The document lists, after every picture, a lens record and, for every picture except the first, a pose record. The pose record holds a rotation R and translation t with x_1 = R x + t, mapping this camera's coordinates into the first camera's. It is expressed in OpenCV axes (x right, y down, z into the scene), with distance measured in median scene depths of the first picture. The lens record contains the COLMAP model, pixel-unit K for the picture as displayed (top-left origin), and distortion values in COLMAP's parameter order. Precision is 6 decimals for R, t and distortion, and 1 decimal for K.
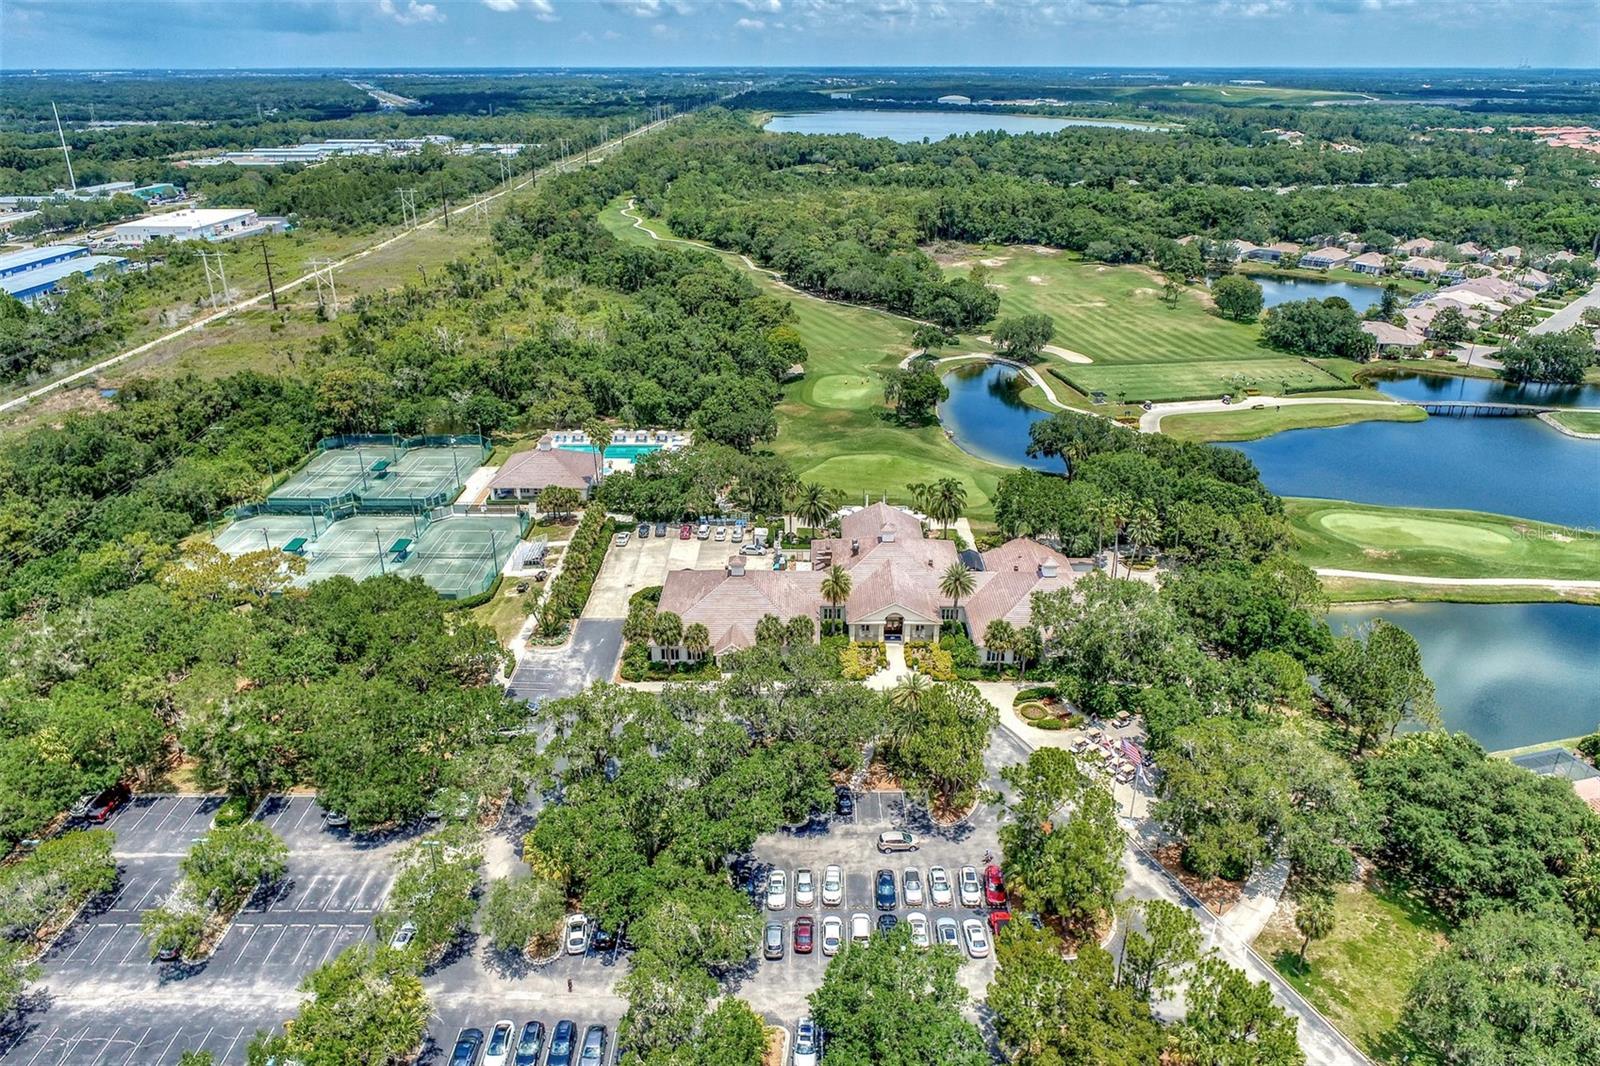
lens RADIAL K [[1104.0, 0, 795.0], [0, 1104.0, 525.8], [0, 0, 1]] dist [-0.009794, 0.004909]
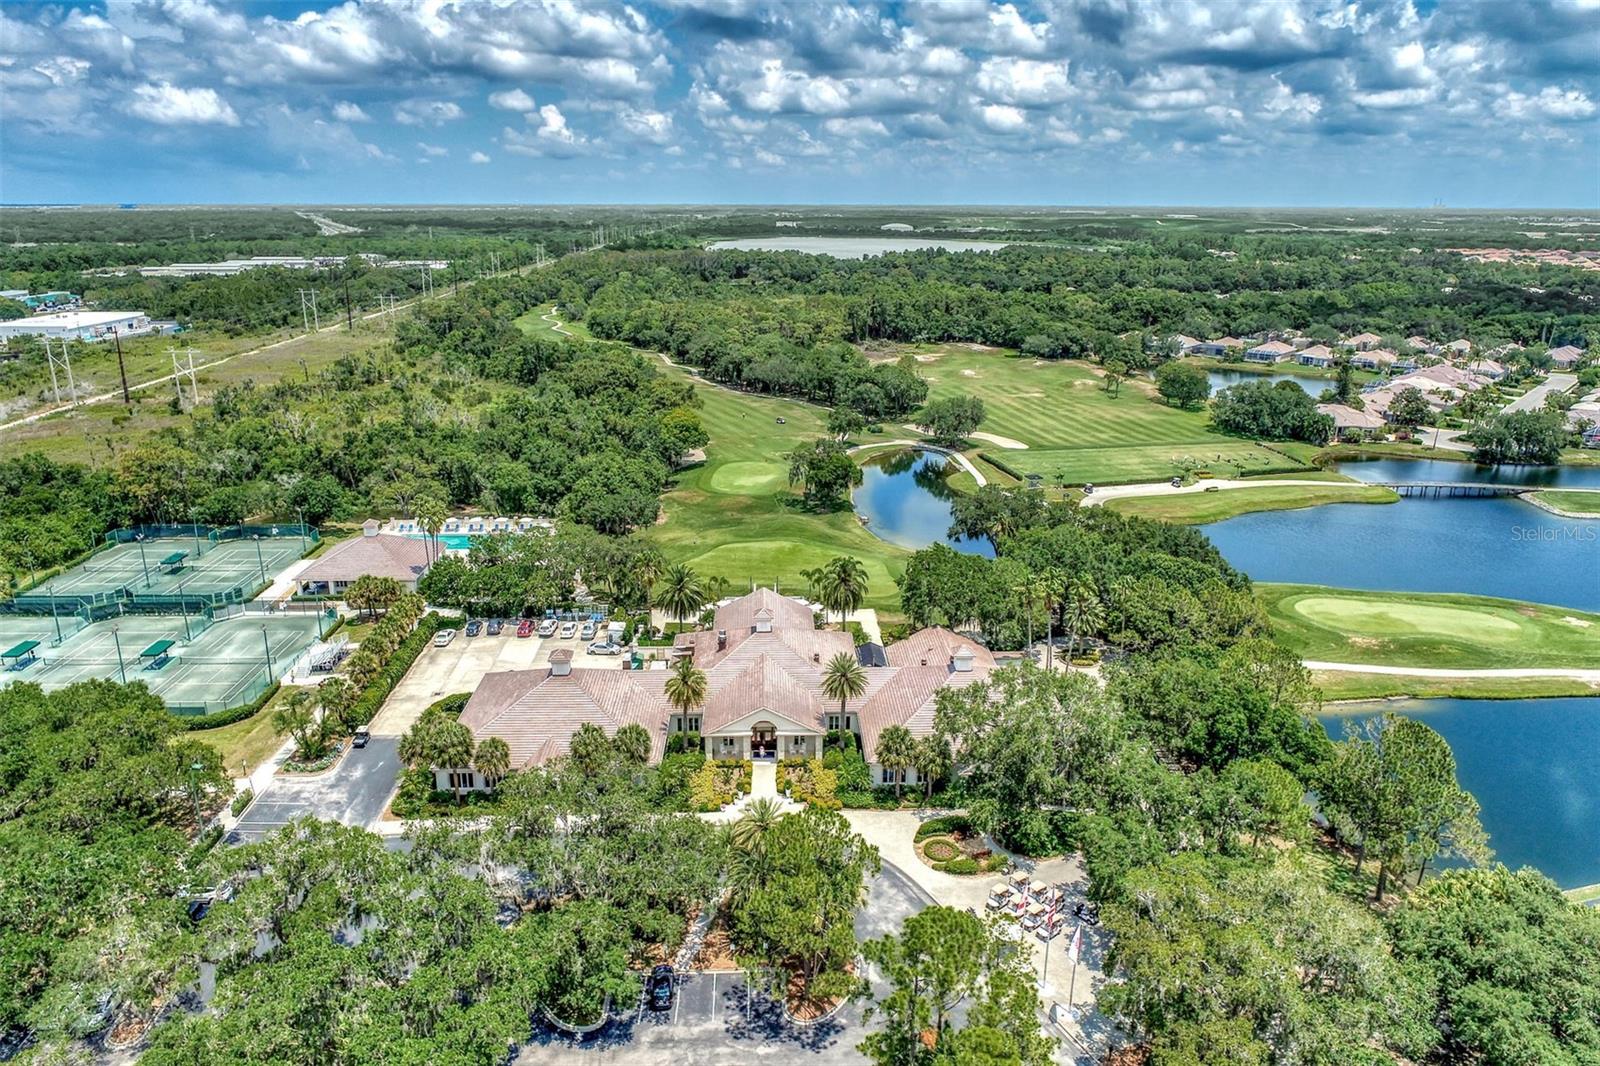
lens RADIAL K [[1104.0, 0, 803.9], [0, 1104.0, 545.1], [0, 0, 1]] dist [-0.009794, 0.004909]
pose [[0.998898, -0.008223, 0.046210, 0.056447], [0.012799, 0.994944, -0.099609, 0.023018], [-0.045157, 0.100091, 0.993953, 0.151671]]
